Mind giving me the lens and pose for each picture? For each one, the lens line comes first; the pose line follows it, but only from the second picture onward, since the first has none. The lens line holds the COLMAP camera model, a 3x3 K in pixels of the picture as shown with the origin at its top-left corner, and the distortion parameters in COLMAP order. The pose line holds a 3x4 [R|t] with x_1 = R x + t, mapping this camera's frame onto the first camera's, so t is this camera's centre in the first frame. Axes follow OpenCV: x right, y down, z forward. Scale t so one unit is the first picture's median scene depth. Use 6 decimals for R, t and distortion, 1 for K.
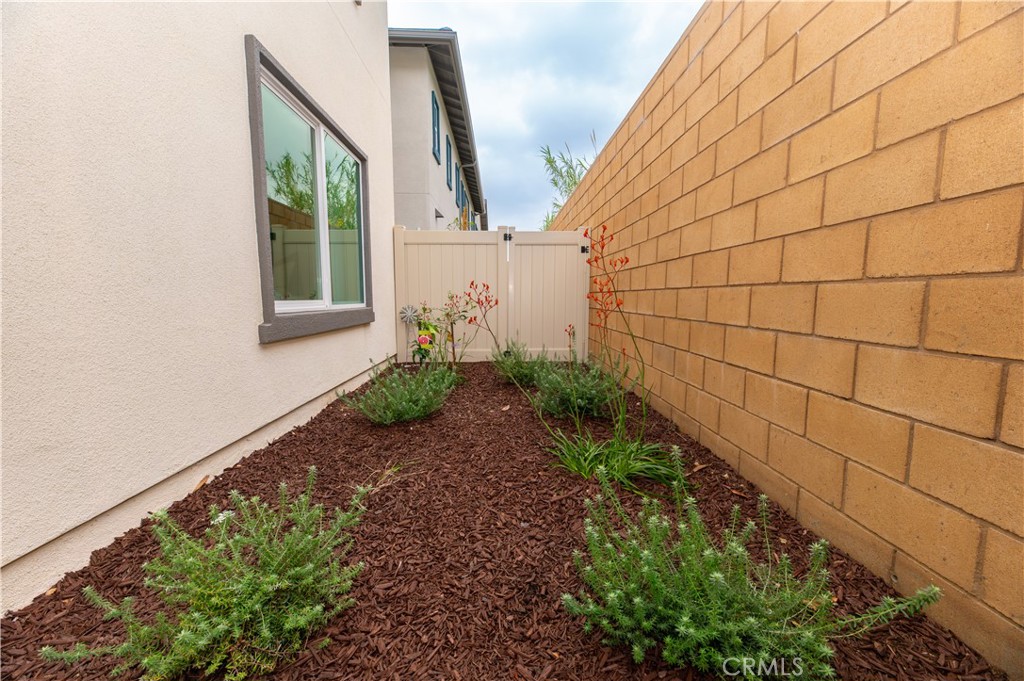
lens RADIAL K [[419.3, 0, 512.8], [0, 419.3, 339.0], [0, 0, 1]] dist [0.001165, 0.000071]
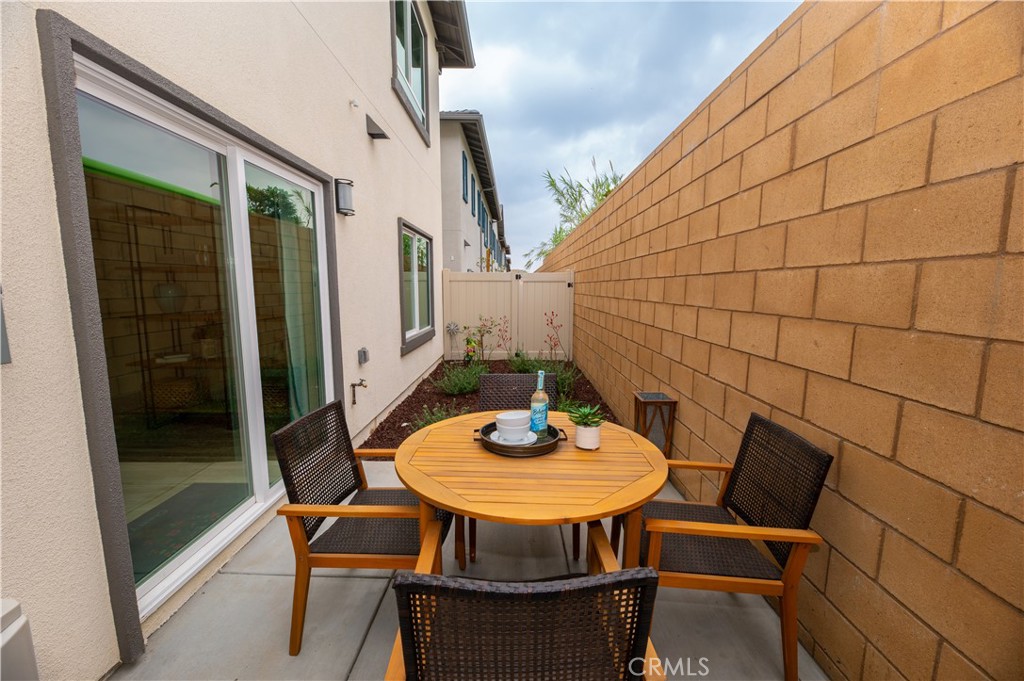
lens RADIAL K [[419.3, 0, 509.4], [0, 419.3, 340.9], [0, 0, 1]] dist [0.001165, 0.000071]
pose [[0.999001, 0.007980, -0.043973, 0.023693], [-0.006846, 0.999642, 0.025881, -0.052753], [0.044164, -0.025554, 0.998697, -0.494292]]
